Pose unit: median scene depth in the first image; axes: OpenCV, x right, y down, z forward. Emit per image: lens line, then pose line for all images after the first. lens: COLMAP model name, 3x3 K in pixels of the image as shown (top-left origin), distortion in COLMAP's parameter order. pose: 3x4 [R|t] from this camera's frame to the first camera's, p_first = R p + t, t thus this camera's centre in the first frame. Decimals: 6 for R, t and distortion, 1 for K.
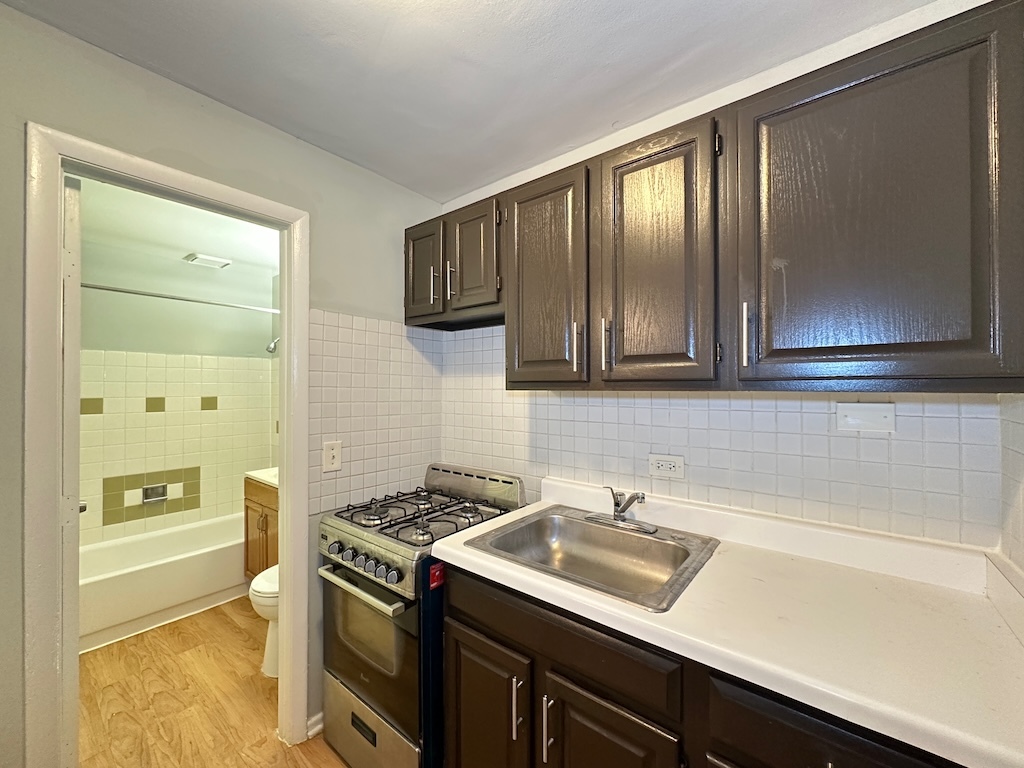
lens RADIAL K [[406.8, 0, 512.3], [0, 406.8, 384.1], [0, 0, 1]] dist [-0.002694, 0.000668]
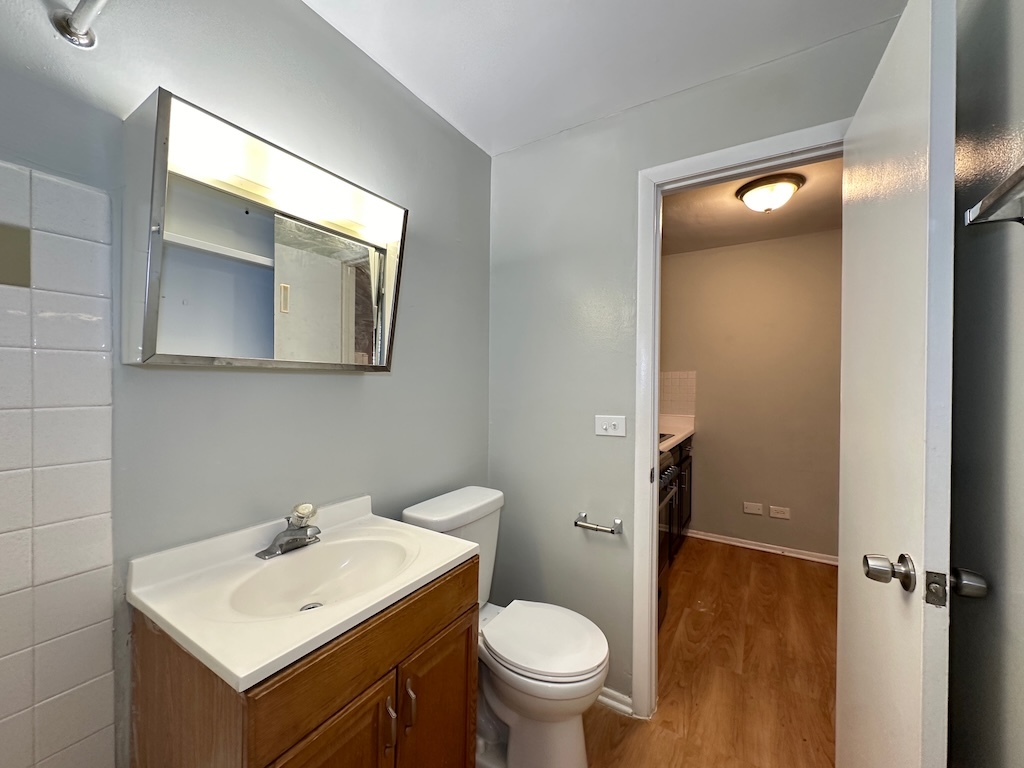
lens RADIAL K [[406.8, 0, 512.0], [0, 406.8, 383.2], [0, 0, 1]] dist [-0.002694, 0.000668]
pose [[-0.115568, -0.001223, 0.993299, -1.481017], [-0.013331, 0.999911, -0.000320, 0.085907], [-0.993210, -0.013279, -0.115574, 1.443385]]
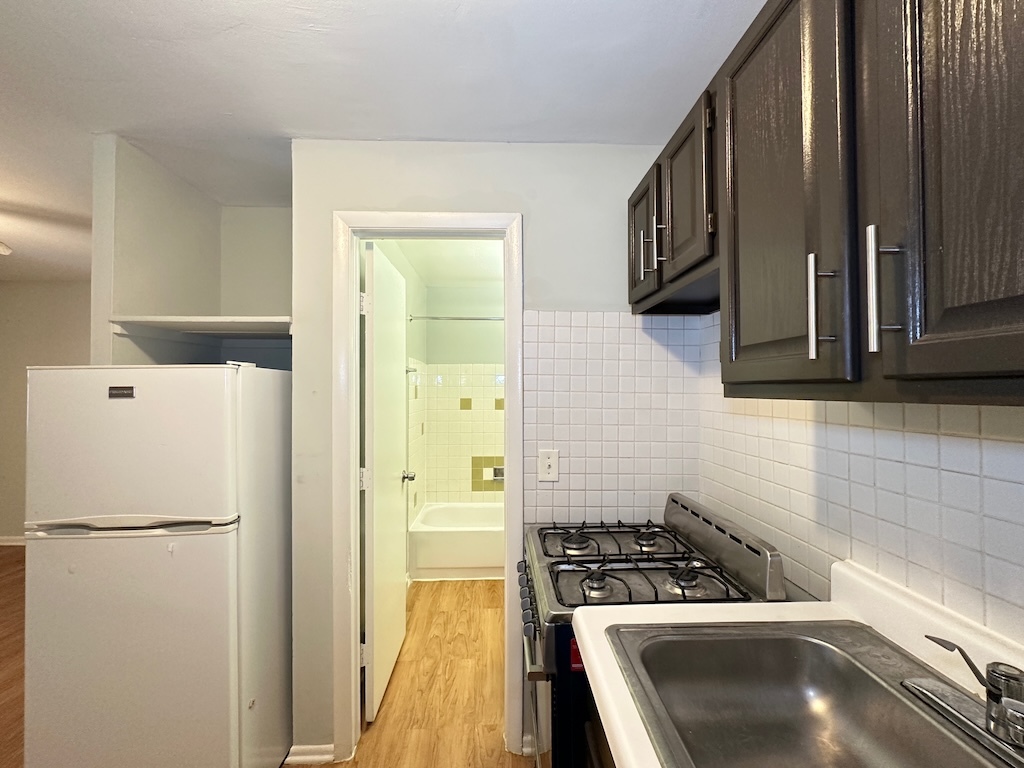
lens RADIAL K [[406.8, 0, 511.9], [0, 406.8, 383.7], [0, 0, 1]] dist [-0.002694, 0.000668]
pose [[0.648335, -0.011587, -0.761267, 0.223266], [0.005354, 0.999929, -0.010660, -0.000112], [0.761336, 0.002836, 0.648351, 0.343888]]
